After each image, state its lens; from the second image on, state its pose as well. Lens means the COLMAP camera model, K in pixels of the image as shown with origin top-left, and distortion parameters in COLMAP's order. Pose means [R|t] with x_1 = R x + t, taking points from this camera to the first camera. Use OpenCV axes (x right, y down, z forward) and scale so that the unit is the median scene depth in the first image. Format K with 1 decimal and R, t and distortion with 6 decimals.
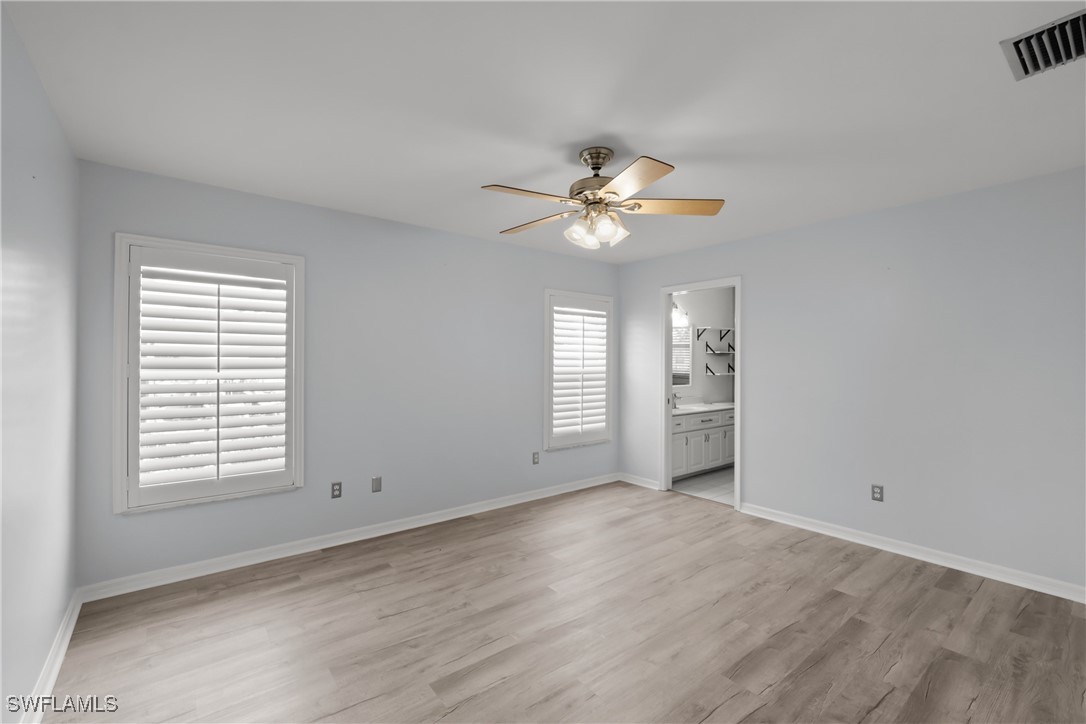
lens RADIAL K [[459.5, 0, 541.9], [0, 459.5, 356.9], [0, 0, 1]] dist [-0.001273, -0.000221]
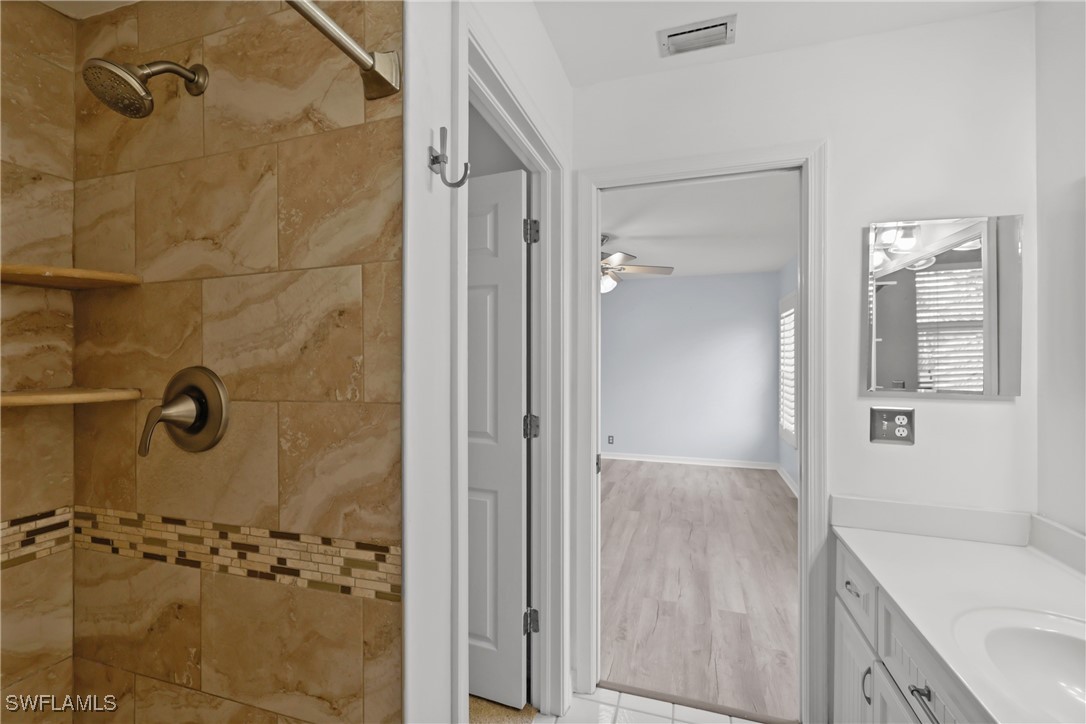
lens RADIAL K [[459.5, 0, 541.9], [0, 459.5, 356.9], [0, 0, 1]] dist [-0.001273, -0.000221]
pose [[-0.830222, -0.007887, -0.557377, 1.212149], [0.002143, 0.999847, -0.017340, 0.023767], [0.557428, -0.015591, -0.830079, 2.257270]]
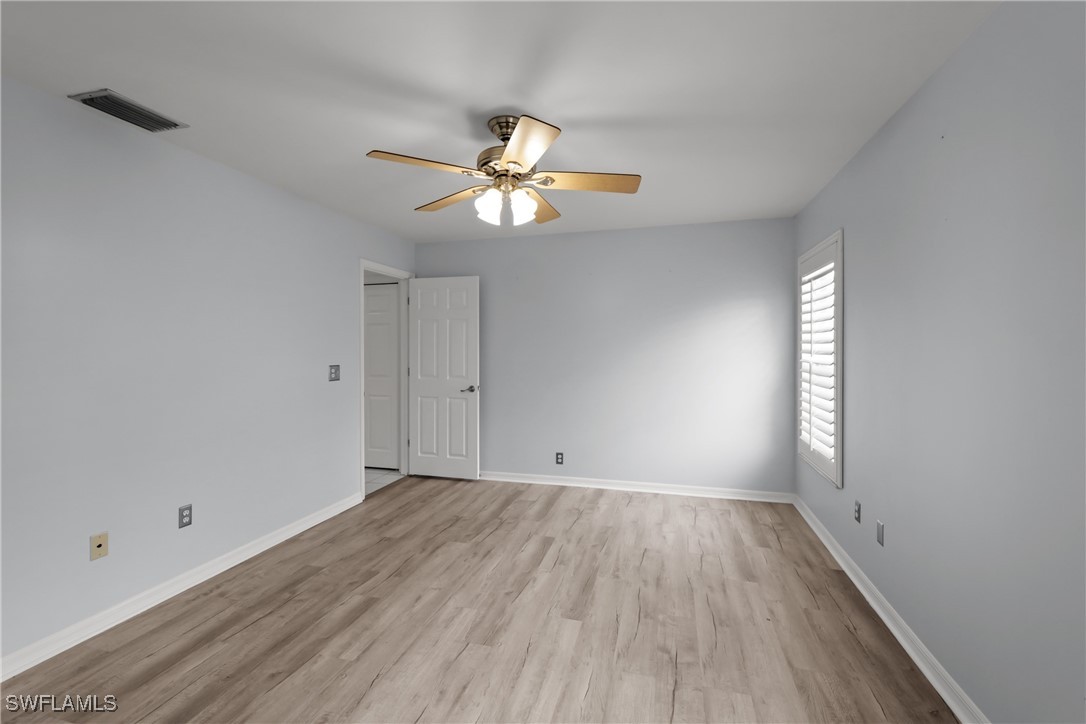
lens RADIAL K [[458.7, 0, 542.1], [0, 458.7, 341.8], [0, 0, 1]] dist [0.001167, 0.000201]
pose [[-0.804345, -0.007836, -0.594111, 0.610373], [0.005807, 0.999762, -0.021049, 0.018083], [0.594134, -0.020381, -0.804108, 1.775482]]
